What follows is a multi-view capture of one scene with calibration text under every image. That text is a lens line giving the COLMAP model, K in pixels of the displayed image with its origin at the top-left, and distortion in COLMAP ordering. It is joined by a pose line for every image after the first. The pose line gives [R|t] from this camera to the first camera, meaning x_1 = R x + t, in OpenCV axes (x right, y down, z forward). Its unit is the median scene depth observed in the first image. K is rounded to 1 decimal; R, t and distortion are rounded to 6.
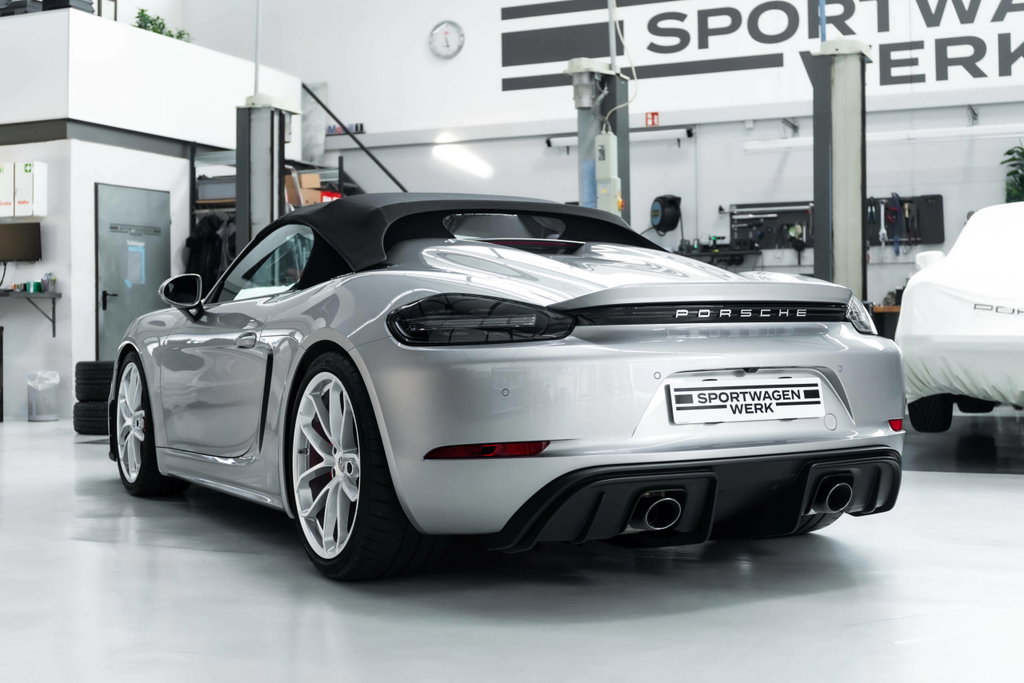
lens RADIAL K [[1306.6, 0, 512.0], [0, 1306.6, 341.5], [0, 0, 1]] dist [-0.013047, -0.063715]
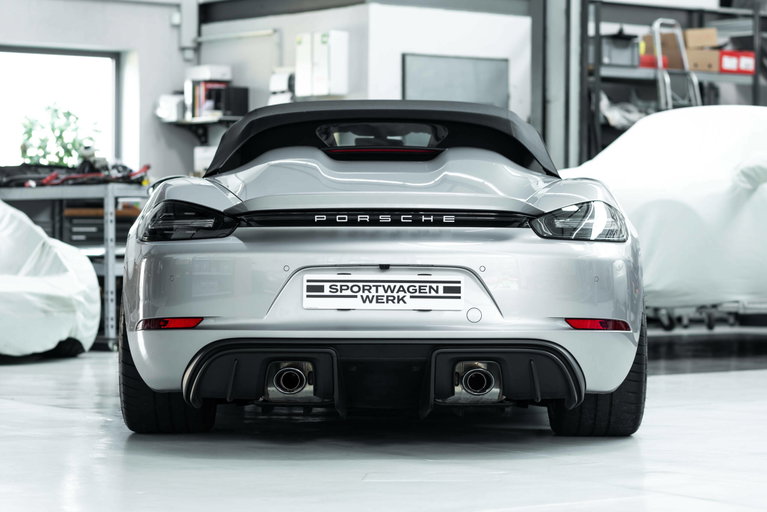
lens RADIAL K [[2073.1, 0, 383.5], [0, 2073.1, 256.0], [0, 0, 1]] dist [-0.034893, 0.121117]
pose [[0.881470, 0.021596, -0.471745, 1.064622], [-0.020477, 0.999762, 0.007508, -0.001962], [0.471795, 0.003042, 0.881703, -0.650703]]
